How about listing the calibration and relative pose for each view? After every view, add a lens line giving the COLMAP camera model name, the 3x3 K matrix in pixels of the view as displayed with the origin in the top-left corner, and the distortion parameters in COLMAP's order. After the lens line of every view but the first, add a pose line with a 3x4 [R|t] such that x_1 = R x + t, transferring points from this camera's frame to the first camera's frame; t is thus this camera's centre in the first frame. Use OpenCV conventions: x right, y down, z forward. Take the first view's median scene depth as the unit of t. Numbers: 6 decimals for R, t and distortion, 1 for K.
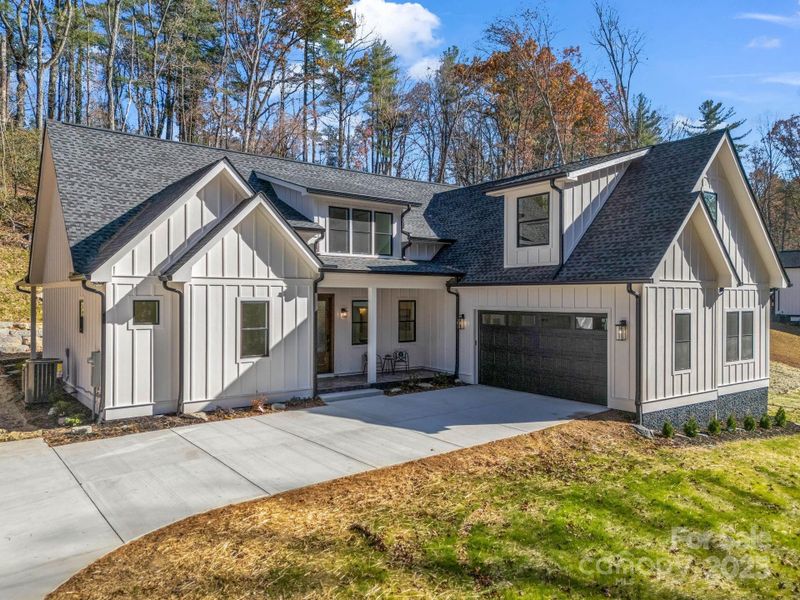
lens RADIAL K [[601.1, 0, 400.0], [0, 601.1, 300.0], [0, 0, 1]] dist [0.082334, -0.073120]
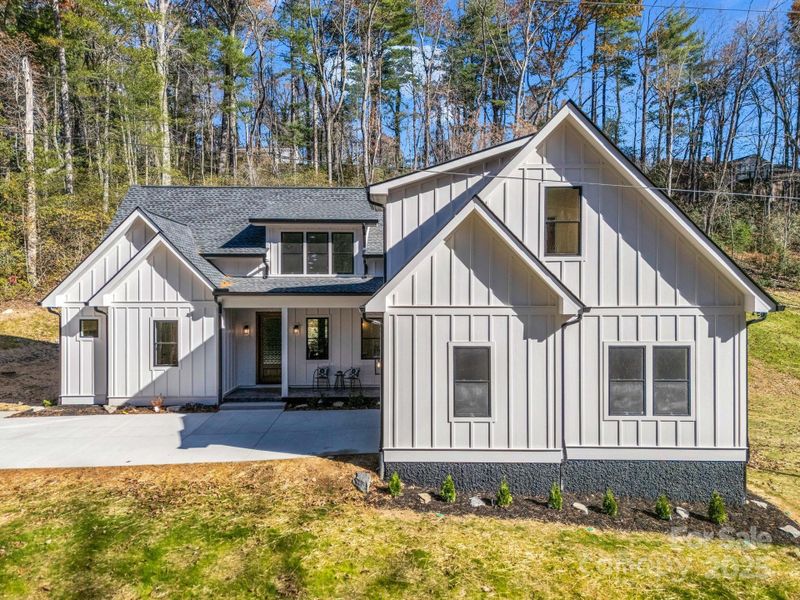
lens RADIAL K [[601.1, 0, 400.0], [0, 601.1, 300.0], [0, 0, 1]] dist [0.082334, -0.073120]
pose [[0.793764, 0.001804, -0.608223, 0.865907], [-0.000377, 0.999997, 0.002473, -0.041694], [0.608225, -0.001734, 0.793762, 0.306230]]
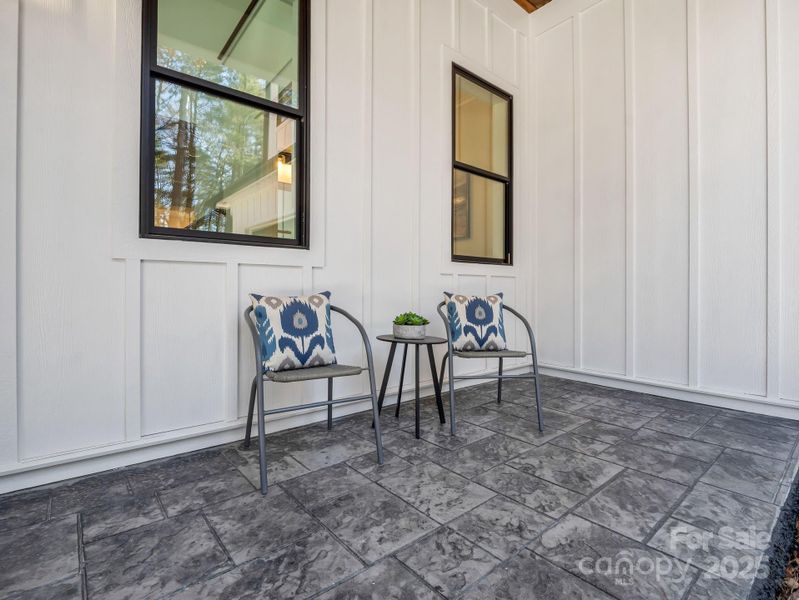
lens RADIAL K [[370.0, 0, 399.5], [0, 370.0, 300.0], [0, 0, 1]] dist [0.001398, 0.000055]
pose [[0.999594, -0.005731, 0.027911, -0.031887], [0.005443, 0.999931, 0.010368, 0.108202], [-0.027968, -0.010212, 0.999557, 1.125416]]
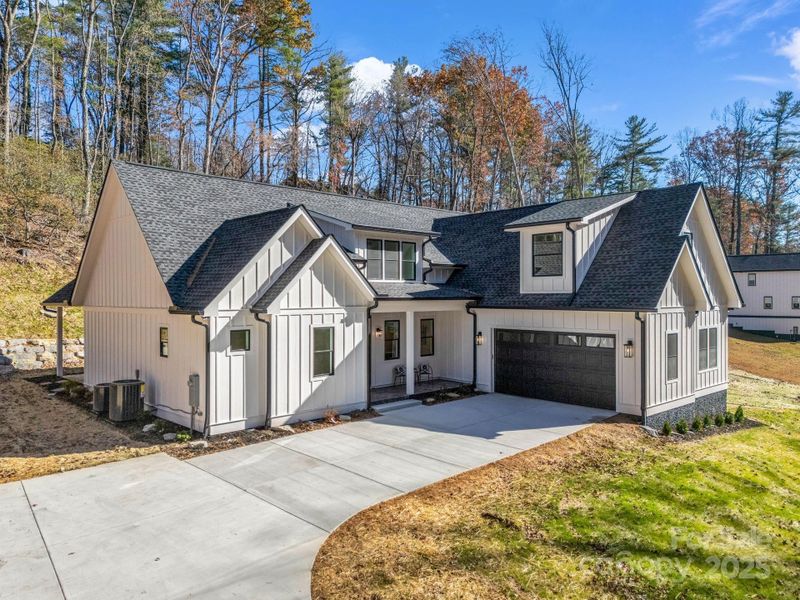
lens RADIAL K [[601.1, 0, 400.0], [0, 601.1, 300.0], [0, 0, 1]] dist [0.082334, -0.073120]
pose [[0.993118, -0.005498, 0.116990, -0.224679], [0.004829, 0.999970, 0.006003, -0.055649], [-0.117020, -0.005397, 0.993115, -0.156398]]
